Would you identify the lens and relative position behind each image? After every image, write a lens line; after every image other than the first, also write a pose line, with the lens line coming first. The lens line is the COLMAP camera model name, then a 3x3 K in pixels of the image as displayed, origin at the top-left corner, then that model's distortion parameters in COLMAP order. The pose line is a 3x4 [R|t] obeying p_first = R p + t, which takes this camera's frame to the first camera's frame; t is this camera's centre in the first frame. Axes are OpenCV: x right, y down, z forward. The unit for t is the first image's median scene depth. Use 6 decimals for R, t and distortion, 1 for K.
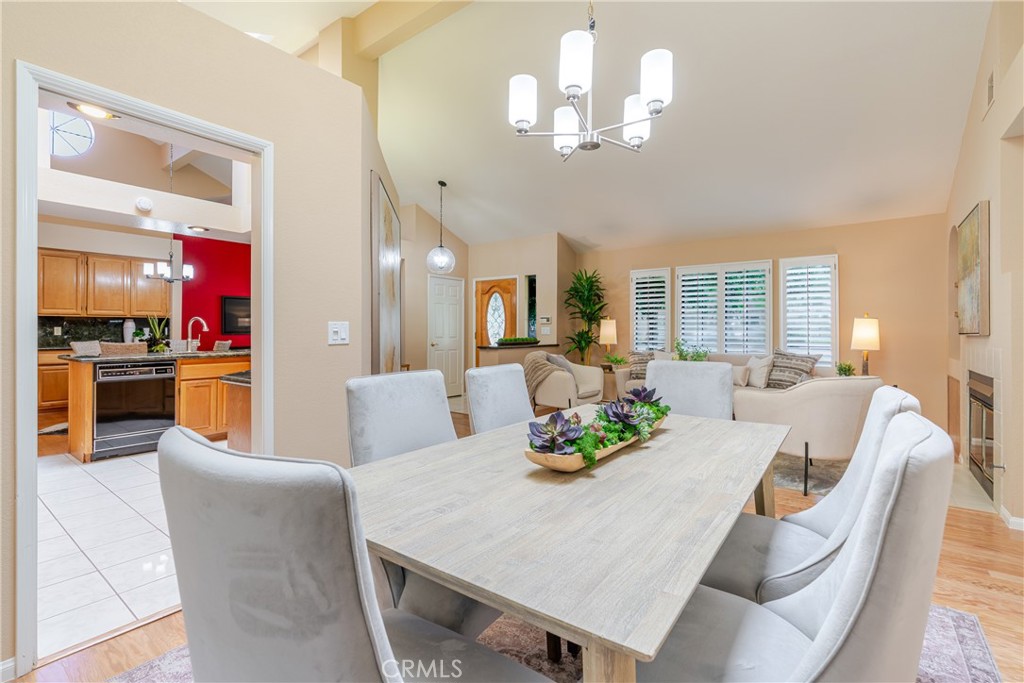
lens RADIAL K [[460.0, 0, 511.9], [0, 460.0, 334.8], [0, 0, 1]] dist [0.001381, 0.000406]
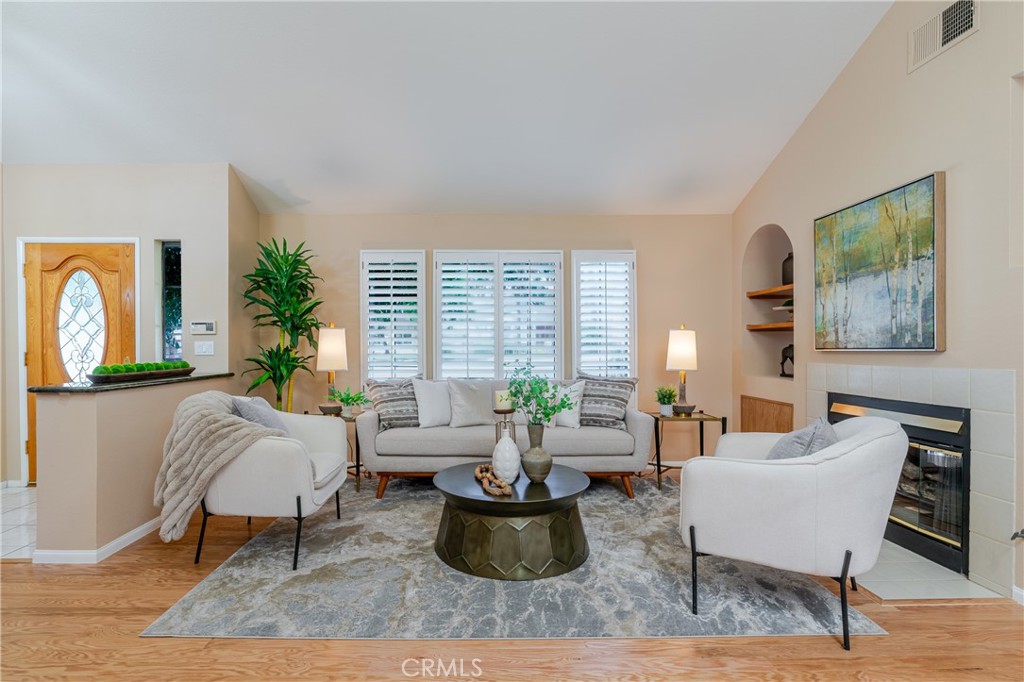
lens RADIAL K [[528.7, 0, 509.5], [0, 528.7, 346.7], [0, 0, 1]] dist [-0.004250, -0.001625]
pose [[0.788906, -0.006315, 0.614482, -0.022251], [0.010307, 0.999943, -0.002956, -0.005095], [-0.614428, 0.008666, 0.788926, 0.314665]]
